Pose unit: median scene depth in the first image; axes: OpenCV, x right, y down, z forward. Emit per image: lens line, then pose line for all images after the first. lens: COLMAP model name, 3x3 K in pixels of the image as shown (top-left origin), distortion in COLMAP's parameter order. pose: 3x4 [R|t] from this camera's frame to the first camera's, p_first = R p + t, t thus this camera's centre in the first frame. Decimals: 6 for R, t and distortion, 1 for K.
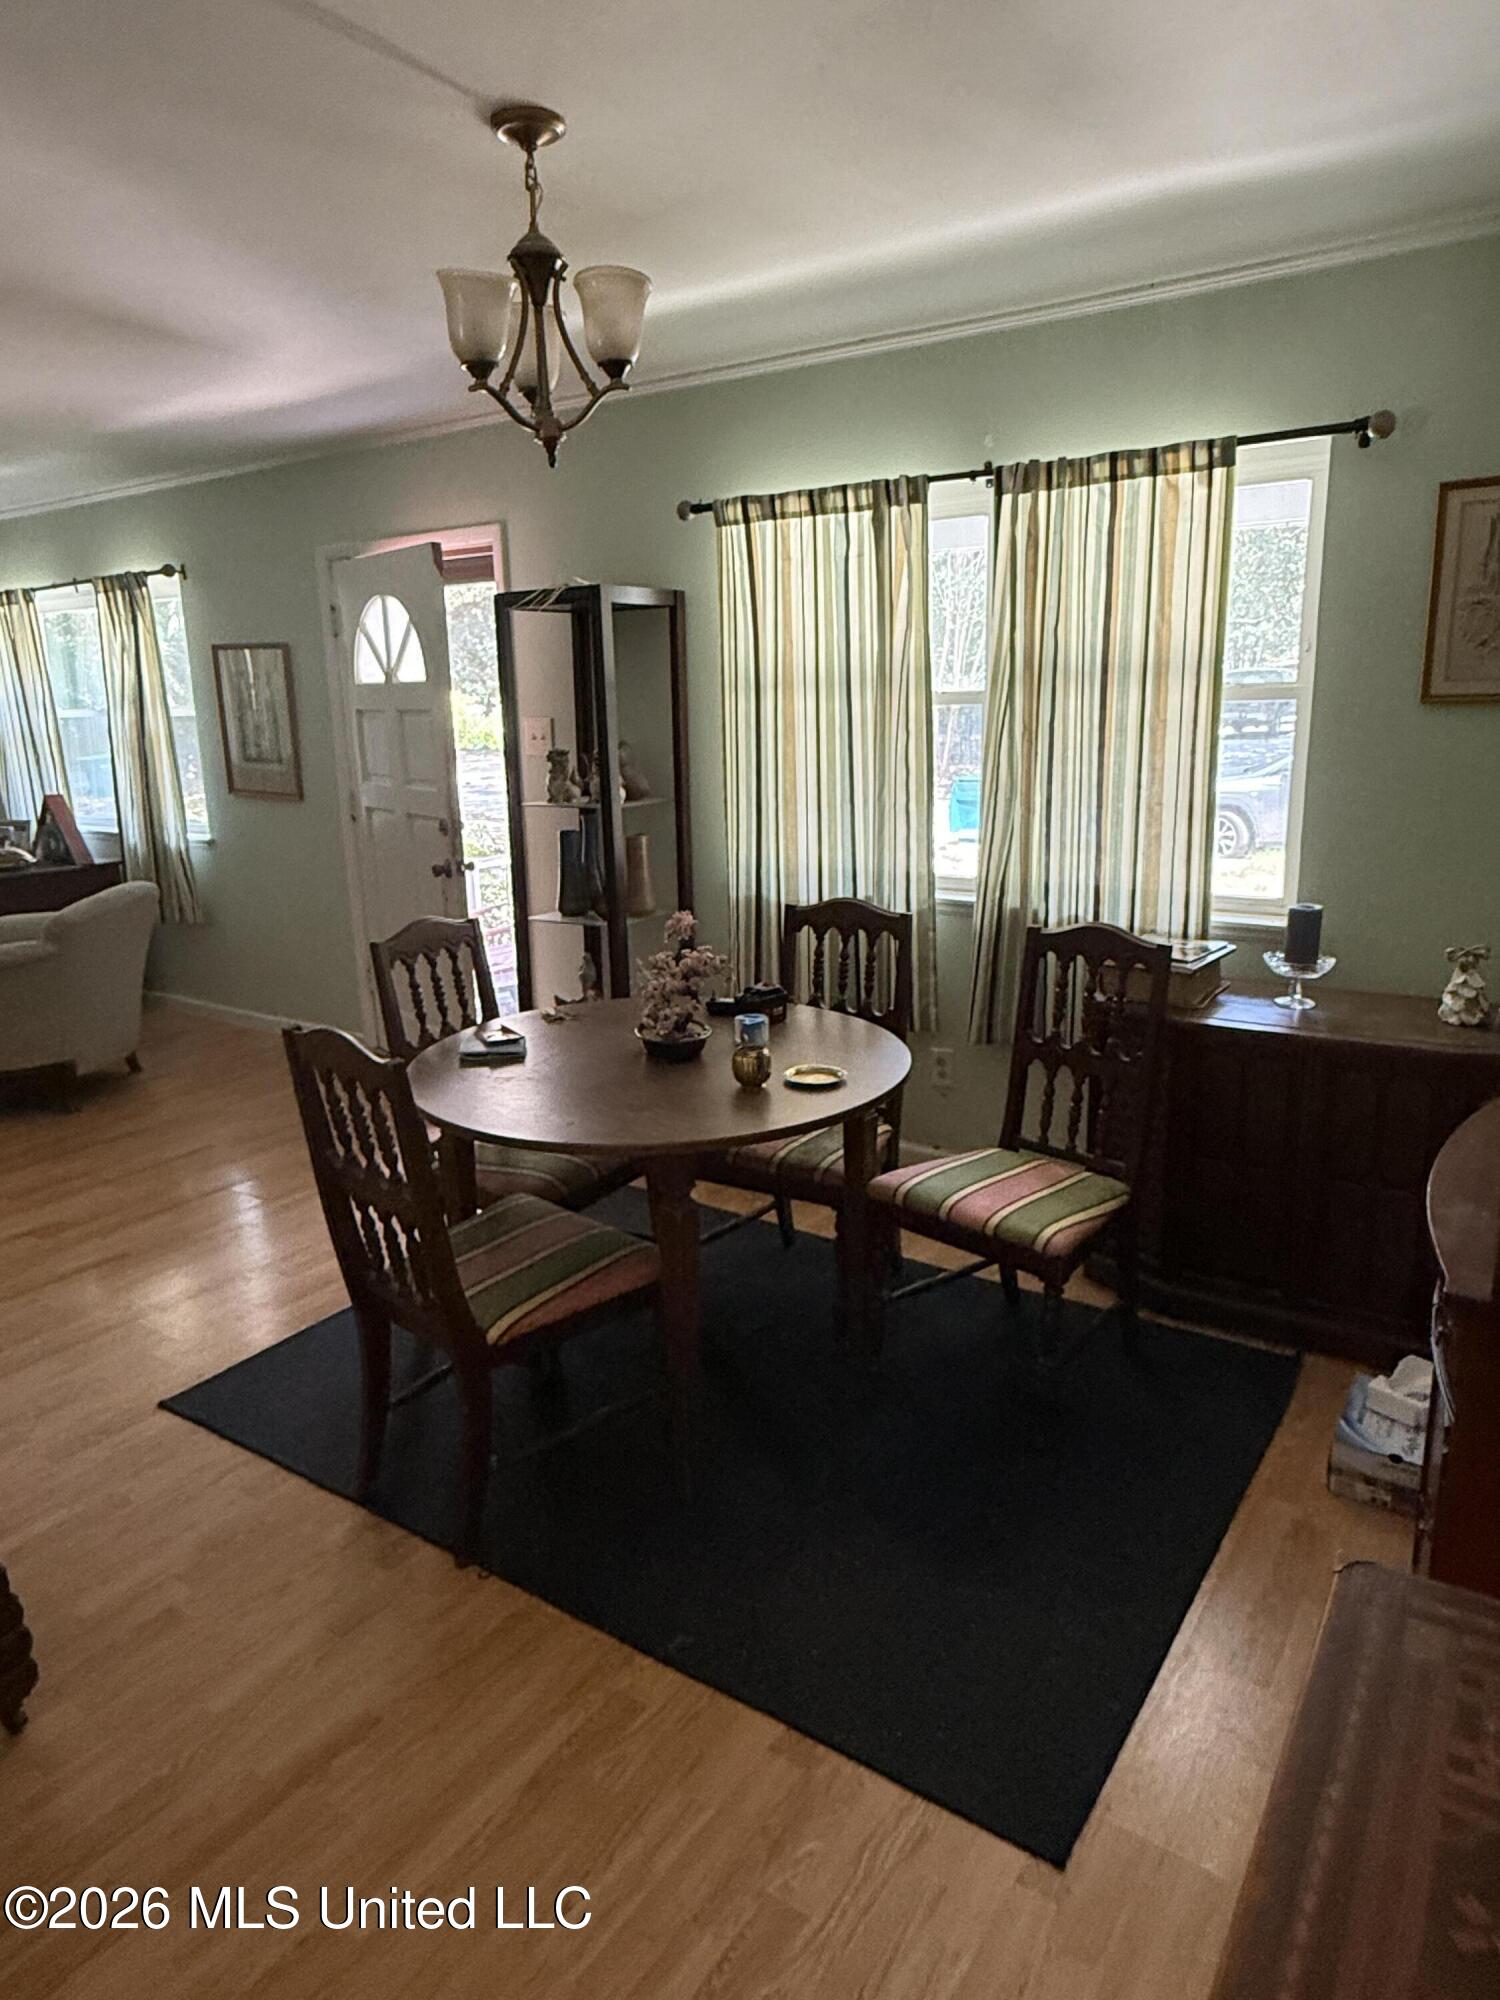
lens RADIAL K [[1272.4, 0, 750.0], [0, 1272.4, 1000.0], [0, 0, 1]] dist [0.004162, 0.000934]
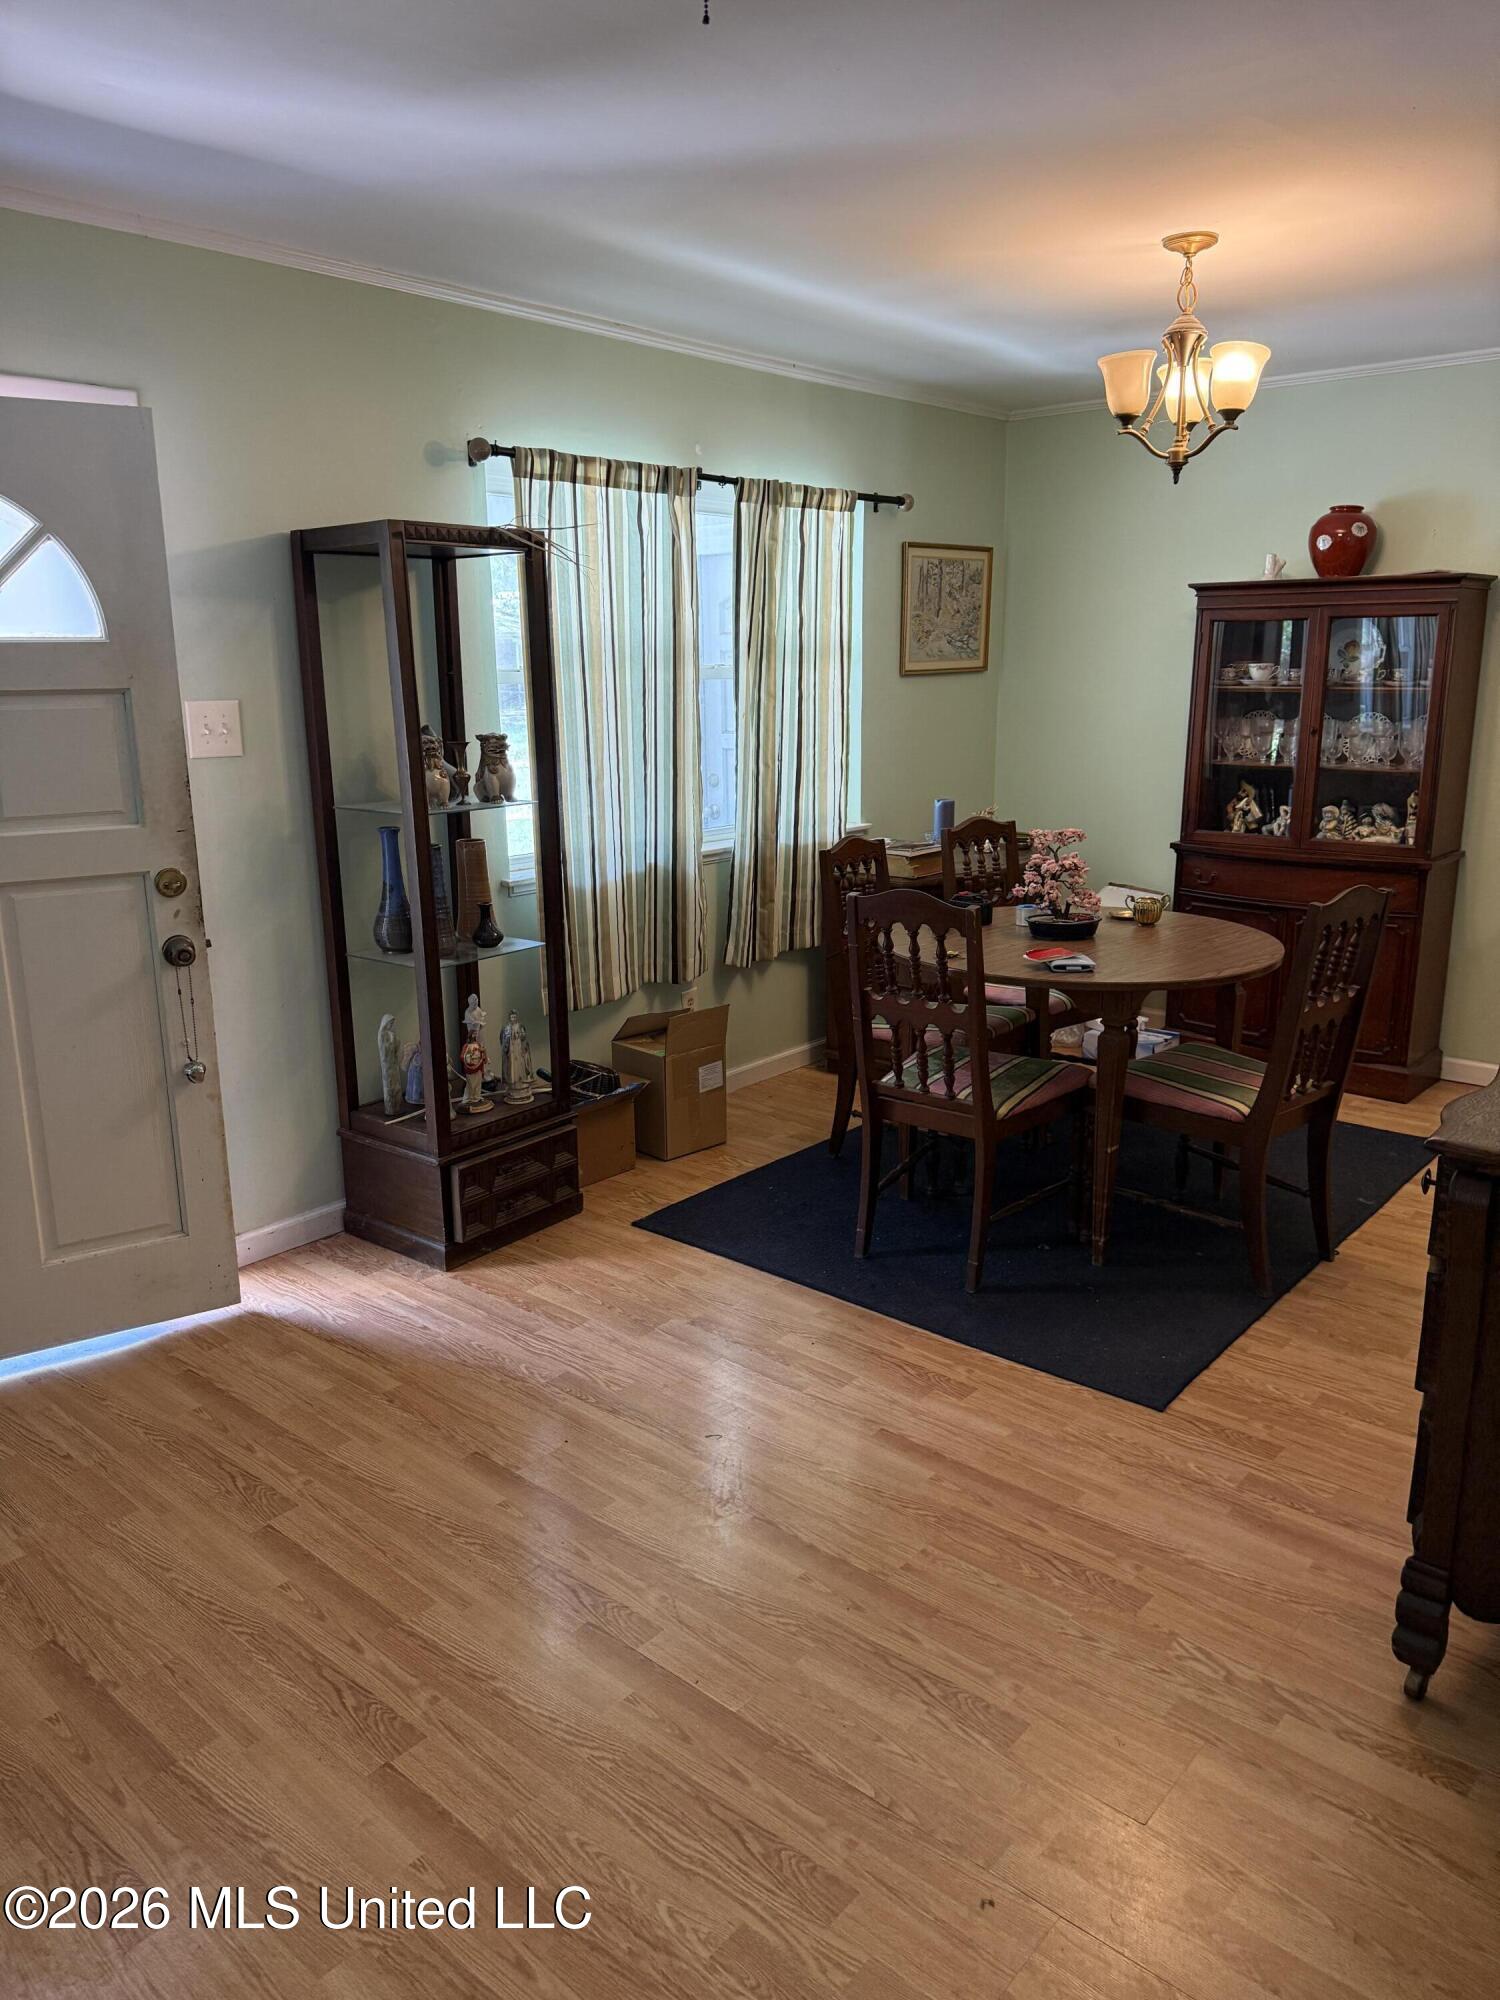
lens RADIAL K [[1411.7, 0, 750.0], [0, 1411.7, 1000.0], [0, 0, 1]] dist [0.046418, 0.000326]
pose [[0.112856, -0.212274, 0.970672, -1.124246], [0.245025, 0.952689, 0.179853, -0.175946], [-0.962926, 0.217541, 0.159529, 0.824175]]
